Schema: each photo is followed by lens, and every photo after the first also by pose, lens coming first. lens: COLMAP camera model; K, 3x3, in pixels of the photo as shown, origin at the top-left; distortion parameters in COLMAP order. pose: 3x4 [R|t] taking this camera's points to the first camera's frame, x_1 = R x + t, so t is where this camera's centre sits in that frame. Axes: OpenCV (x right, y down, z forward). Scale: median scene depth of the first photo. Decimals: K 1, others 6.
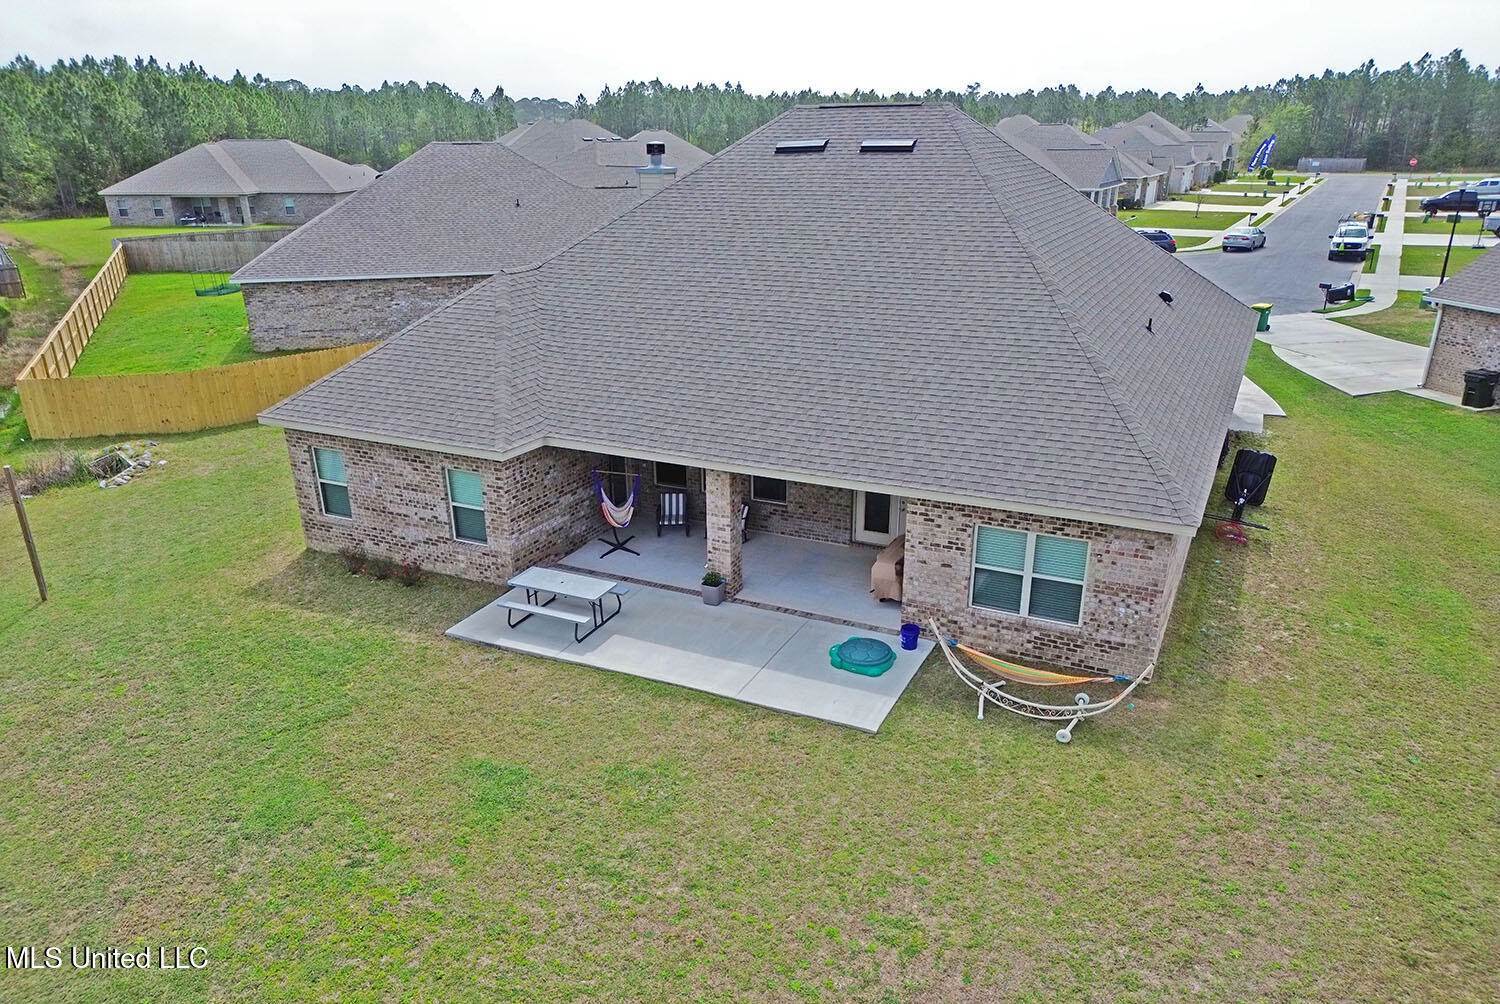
lens RADIAL K [[1054.3, 0, 750.5], [0, 1054.3, 569.1], [0, 0, 1]] dist [0.058815, -0.044317]
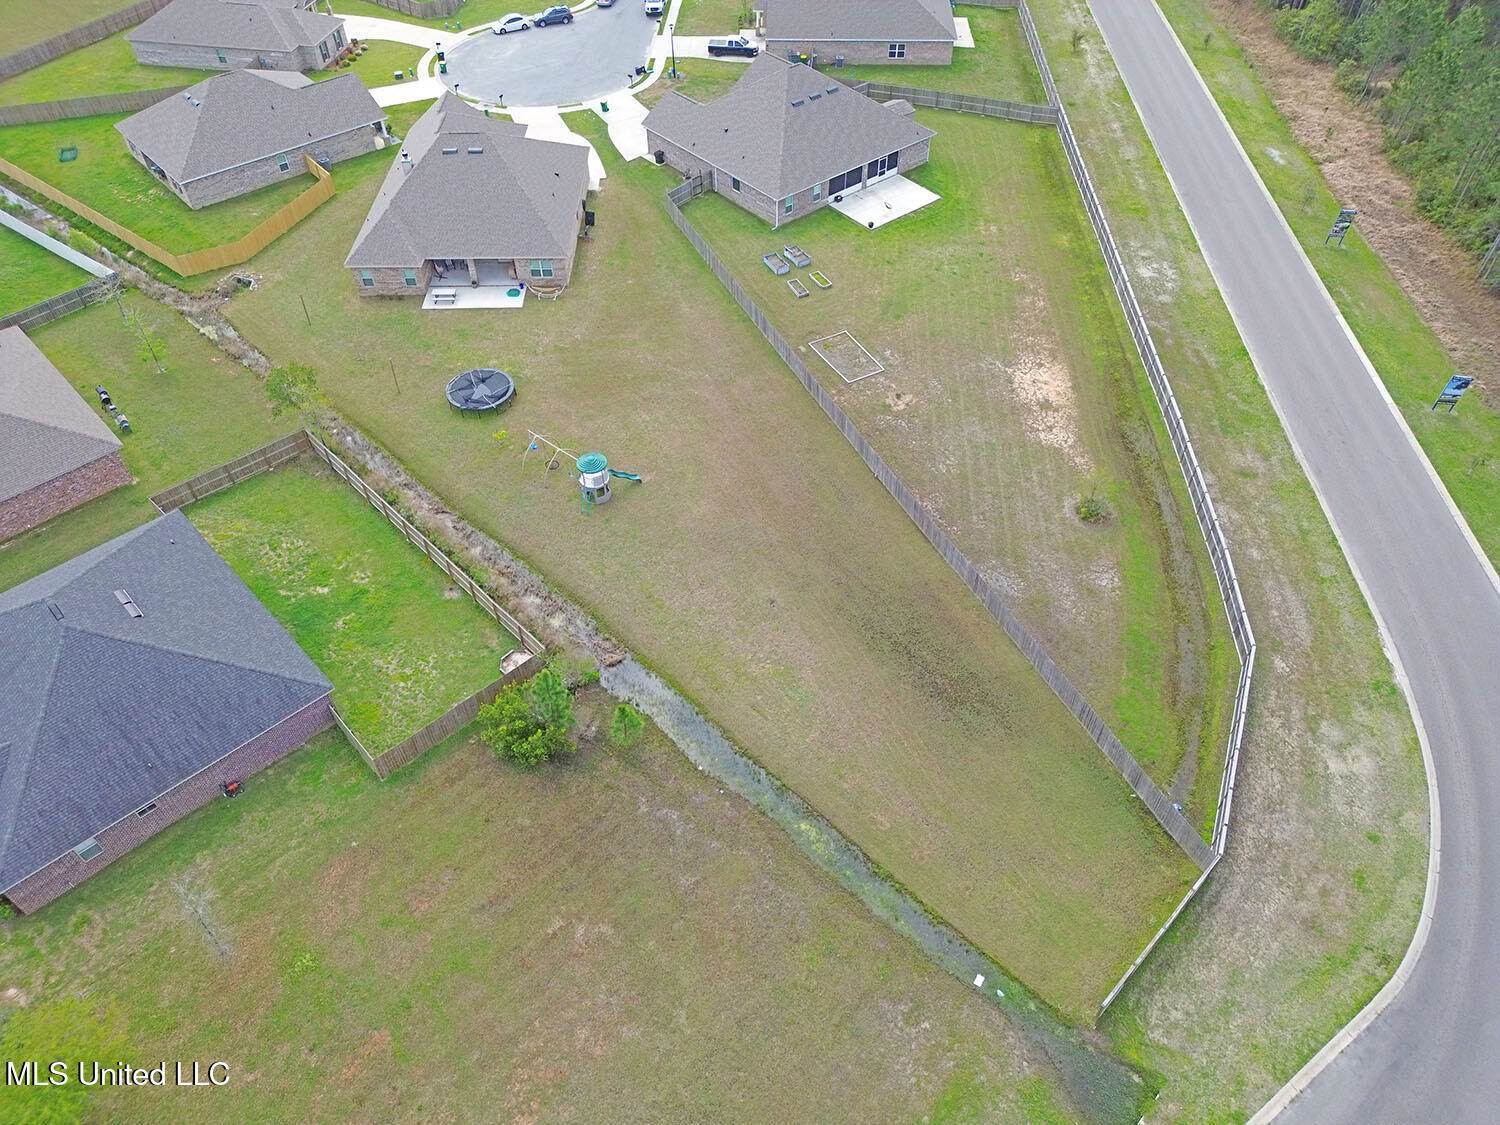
lens RADIAL K [[1067.2, 0, 750.0], [0, 1067.2, 562.5], [0, 0, 1]] dist [0.057231, -0.037464]
pose [[0.894805, -0.319943, 0.311385, -0.535162], [0.176331, 0.894017, 0.411876, -0.407055], [-0.410160, -0.313642, 0.856386, -2.548678]]
